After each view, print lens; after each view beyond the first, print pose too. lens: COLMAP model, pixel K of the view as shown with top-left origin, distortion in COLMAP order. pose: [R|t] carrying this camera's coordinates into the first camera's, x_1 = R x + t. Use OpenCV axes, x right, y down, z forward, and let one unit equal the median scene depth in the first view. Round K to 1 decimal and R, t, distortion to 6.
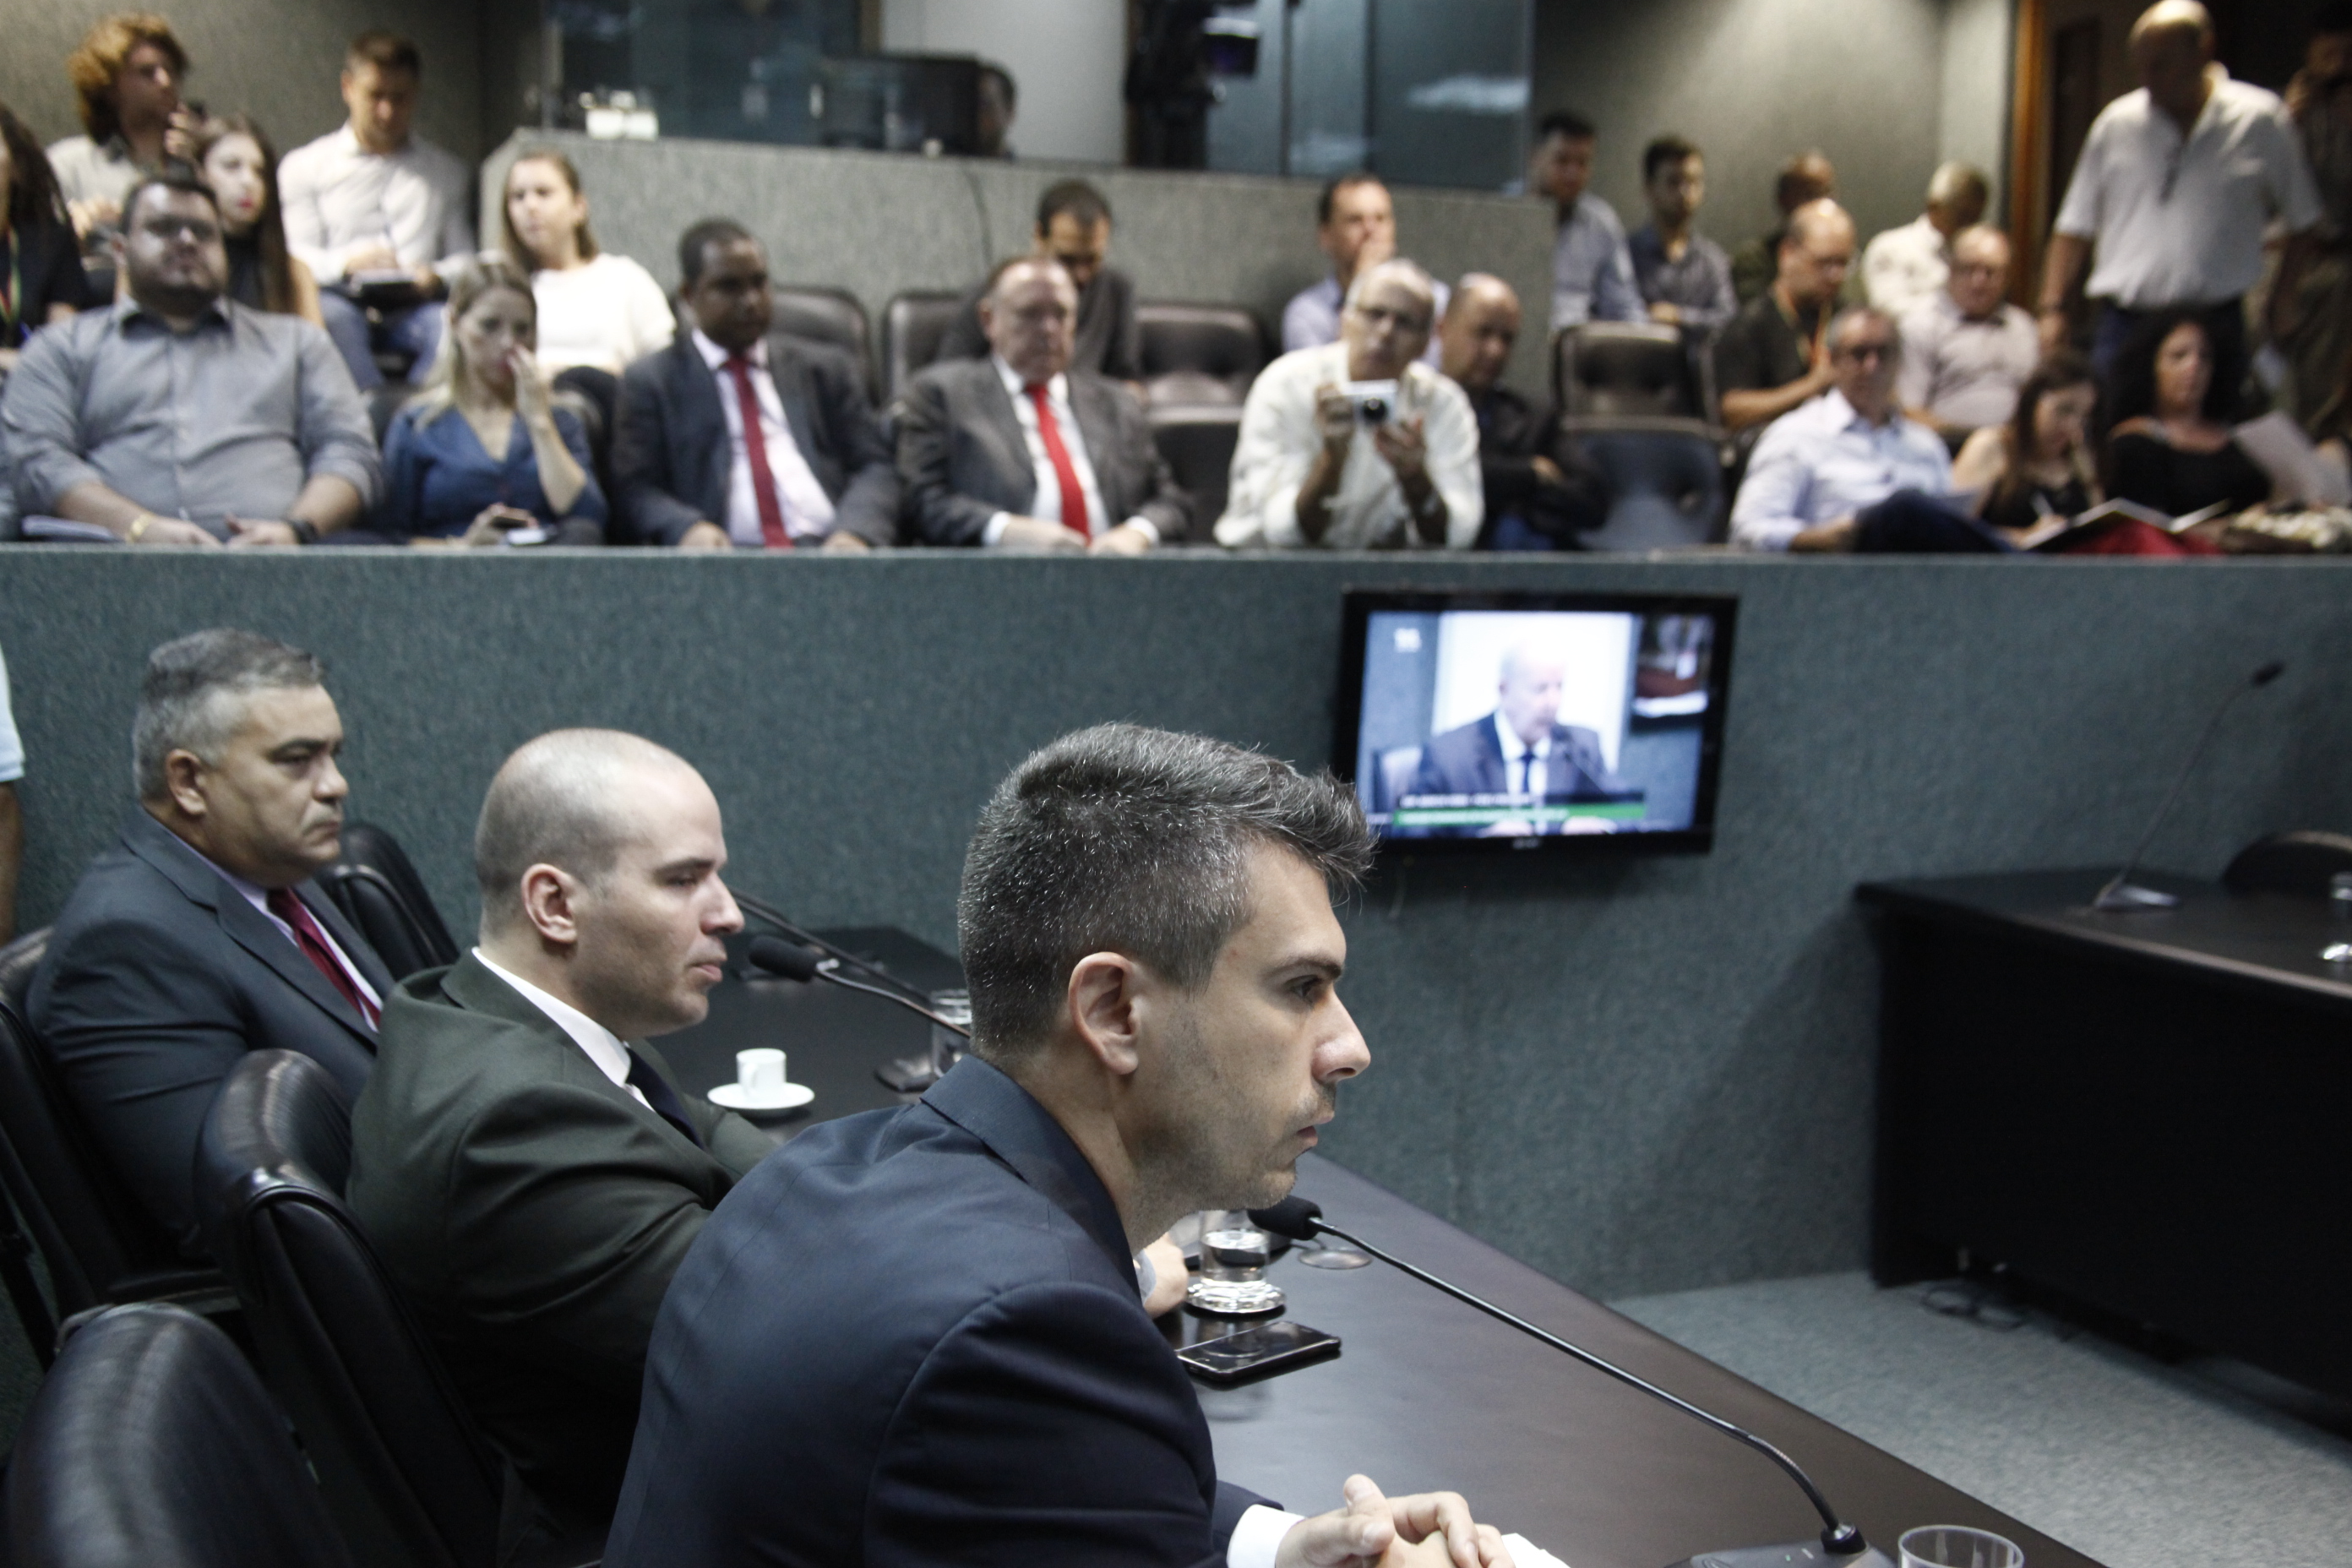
lens RADIAL K [[2622.8, 0, 1176.0], [0, 2622.8, 784.0], [0, 0, 1]] dist [0.000820, 0.018451]
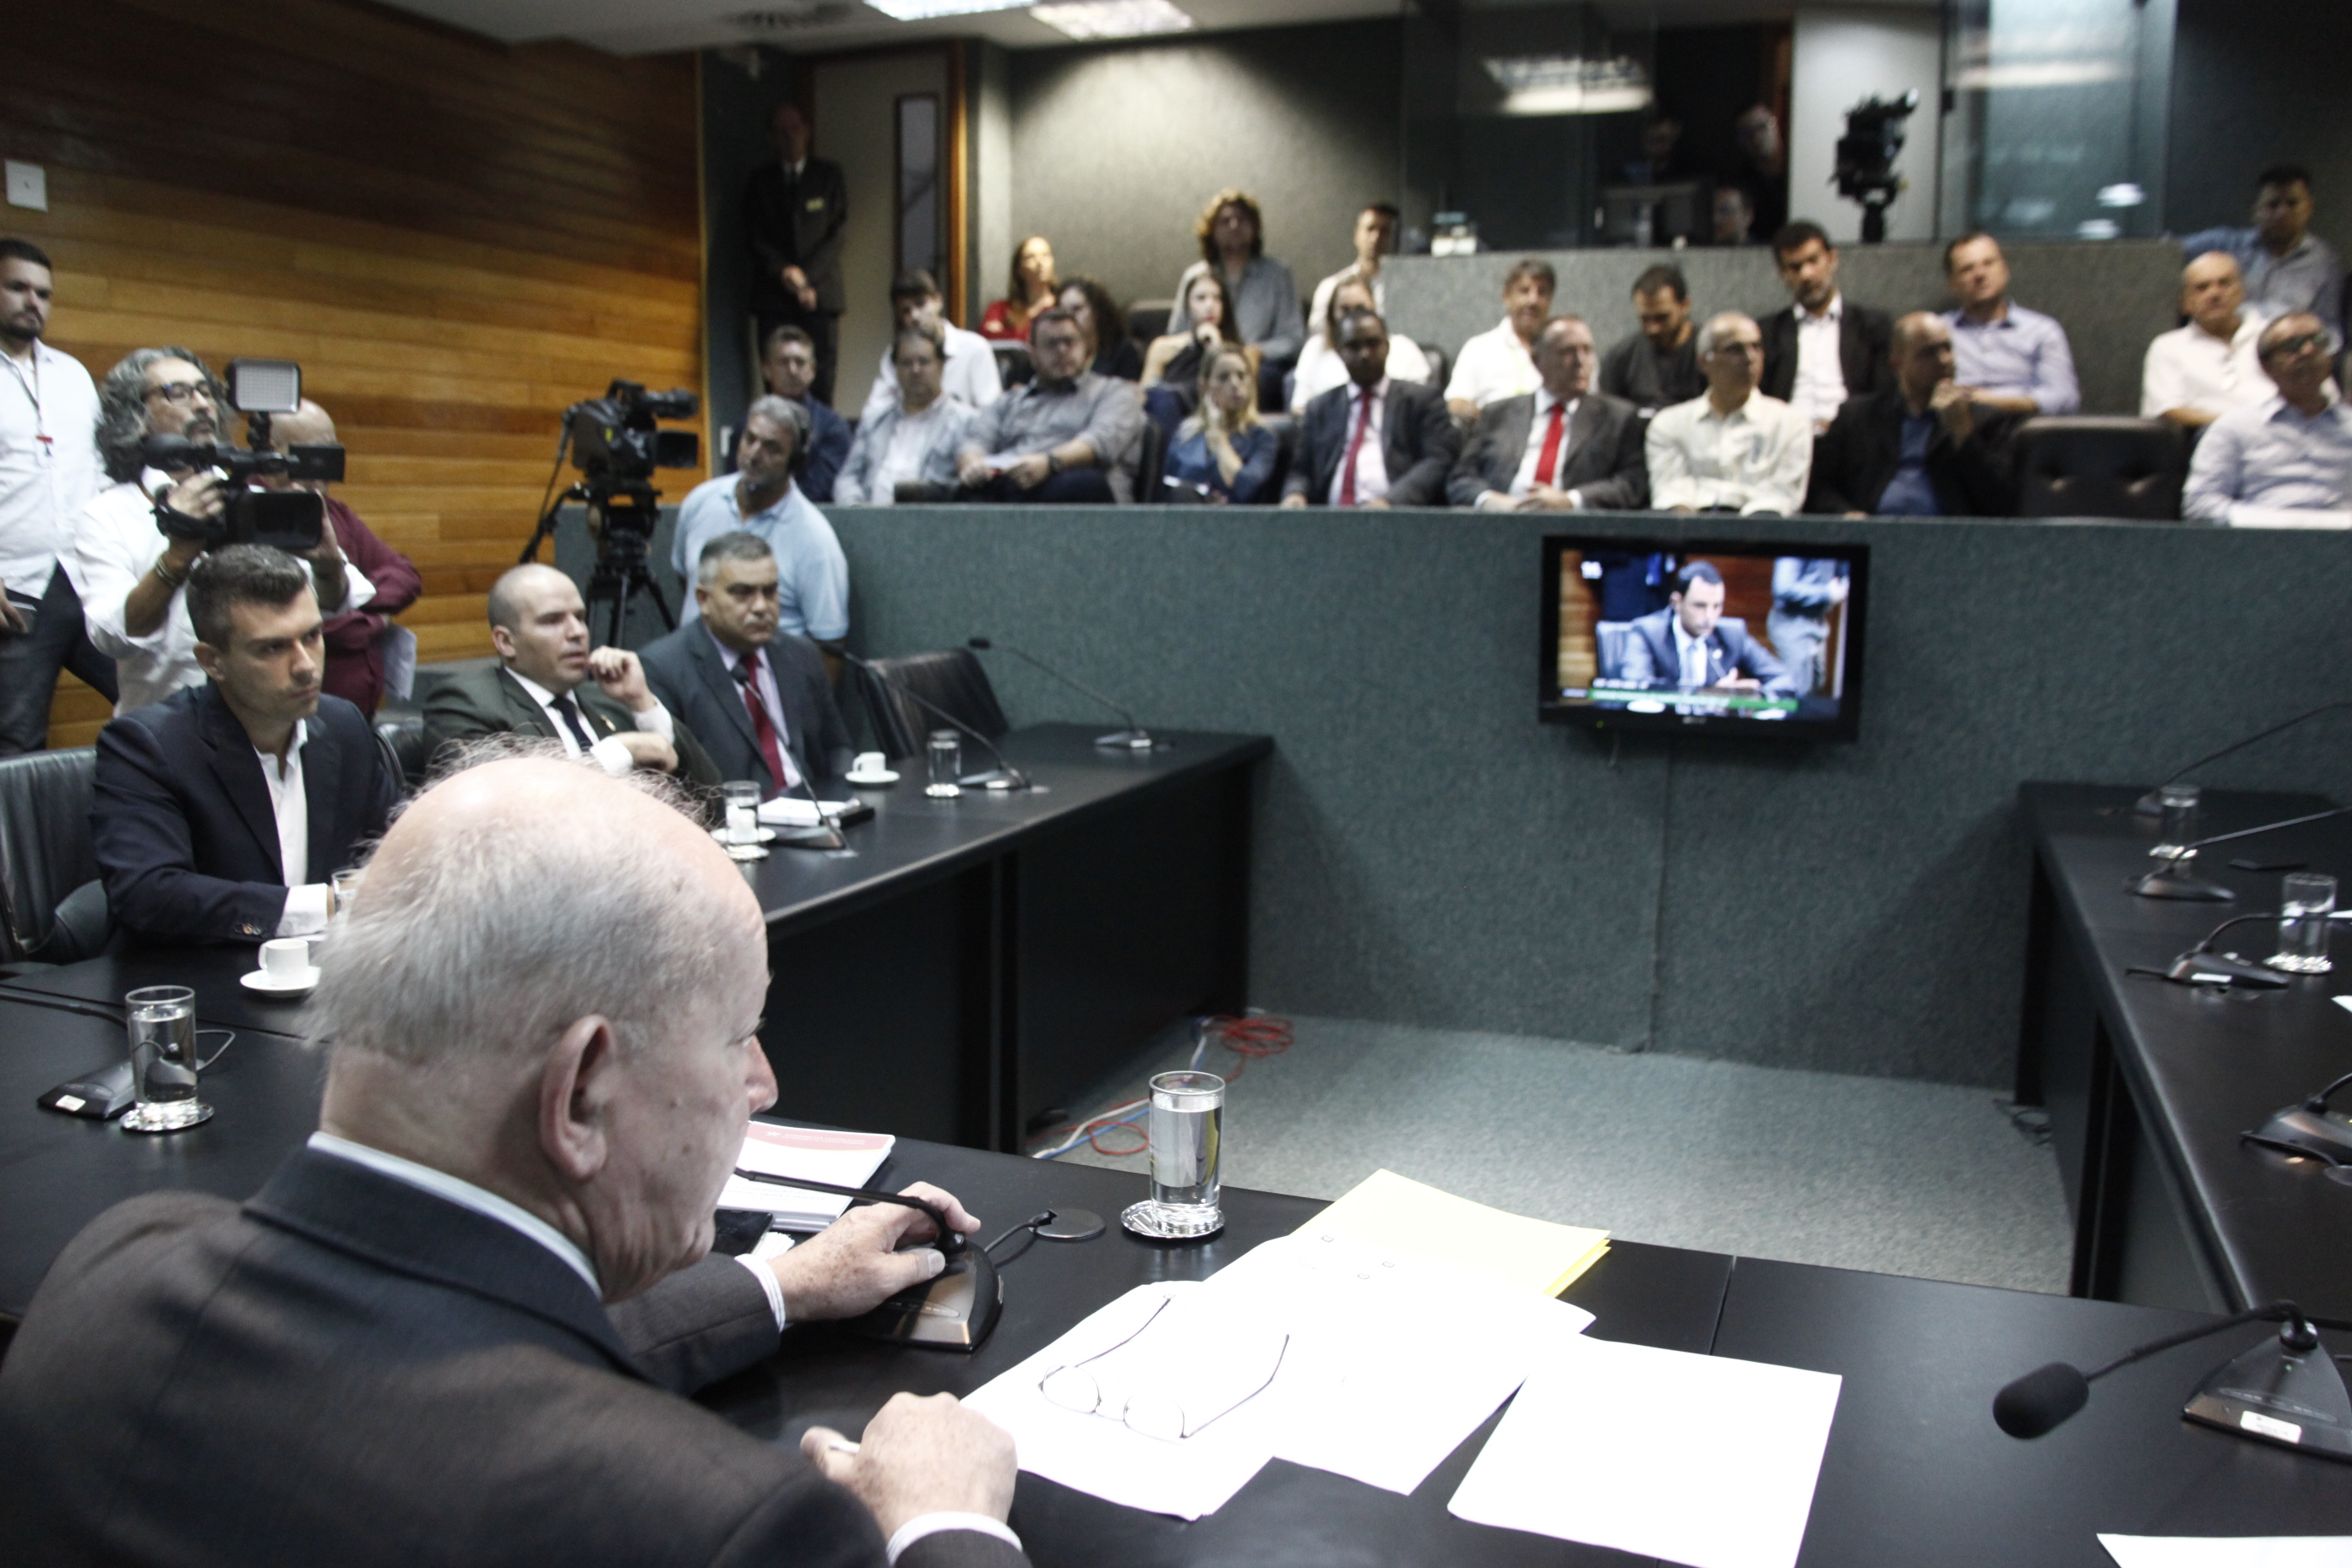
lens RADIAL K [[1909.7, 0, 1176.0], [0, 1909.7, 784.0], [0, 0, 1]] dist [-0.103878, 0.006456]
pose [[0.721494, 0.095536, -0.685798, 0.593459], [-0.070148, 0.995425, 0.064870, 0.009730], [0.688858, 0.001303, 0.724895, 0.078522]]
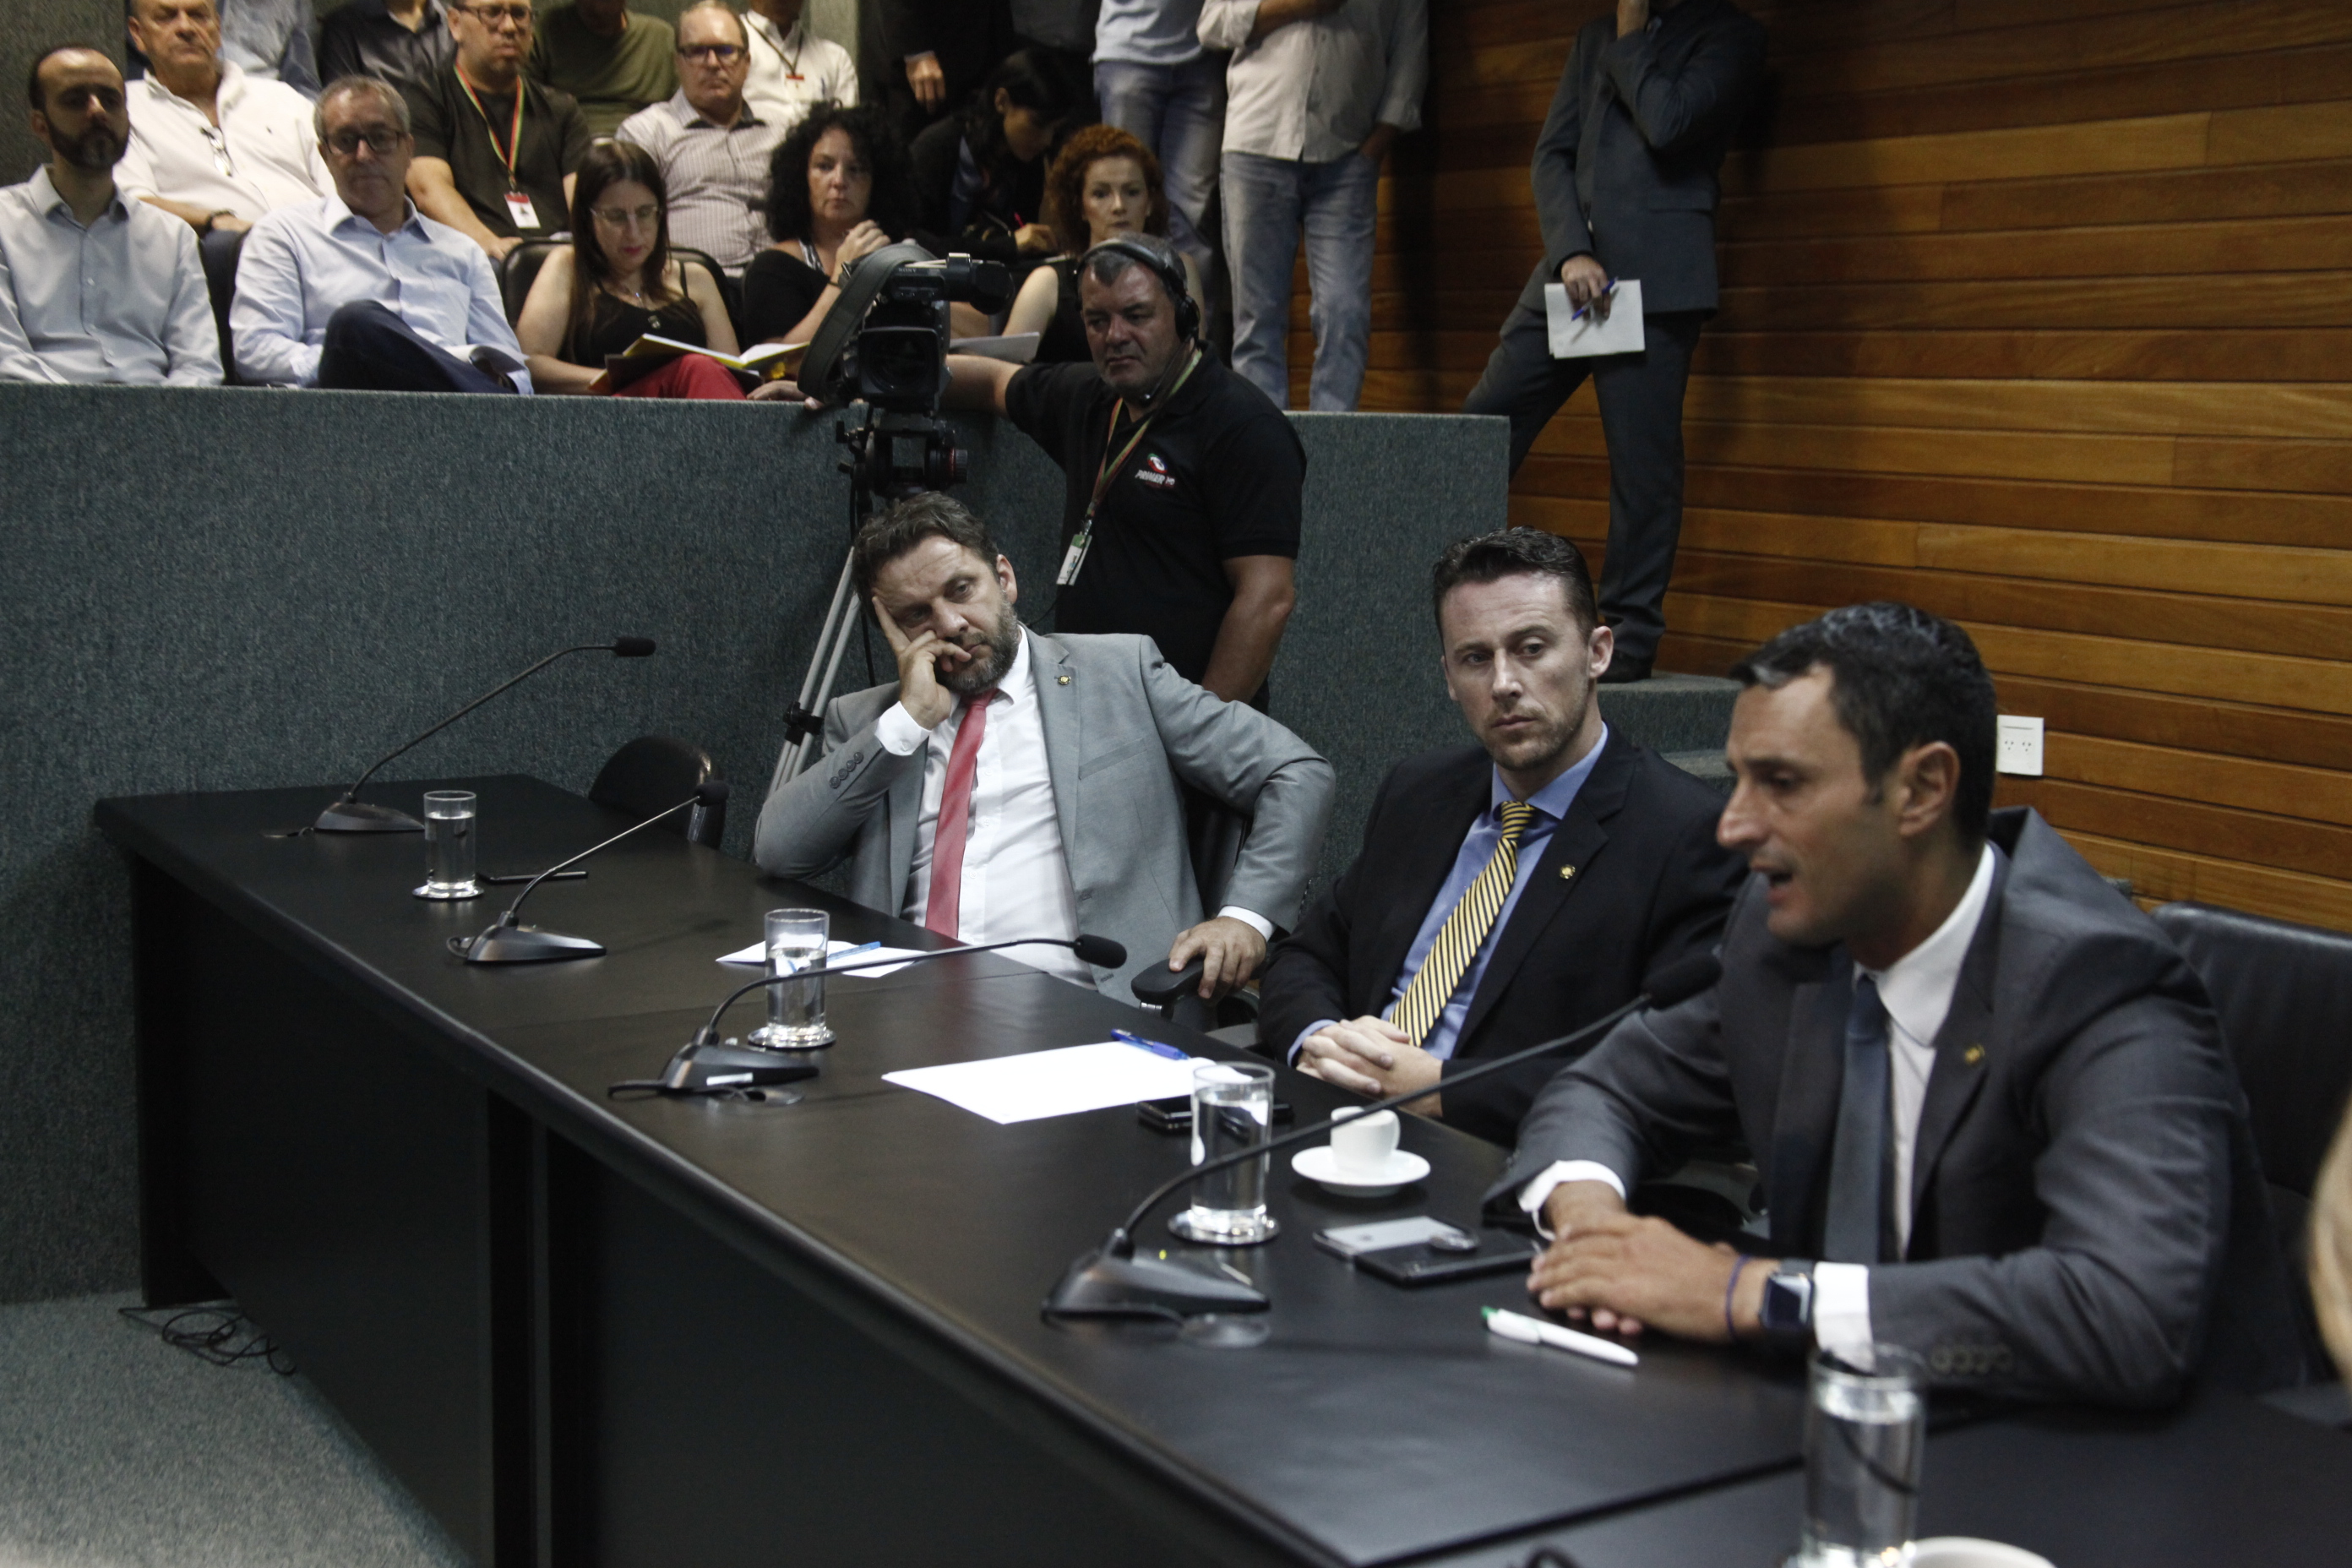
lens RADIAL K [[2825.2, 0, 1384.1], [0, 2825.2, 792.4], [0, 0, 1]] dist [0.001398, -0.019349]
pose [[0.973372, -0.002988, 0.229210, 0.450382], [-0.006840, 0.999091, 0.042071, -0.002550], [-0.229127, -0.042518, 0.972467, 0.094334]]
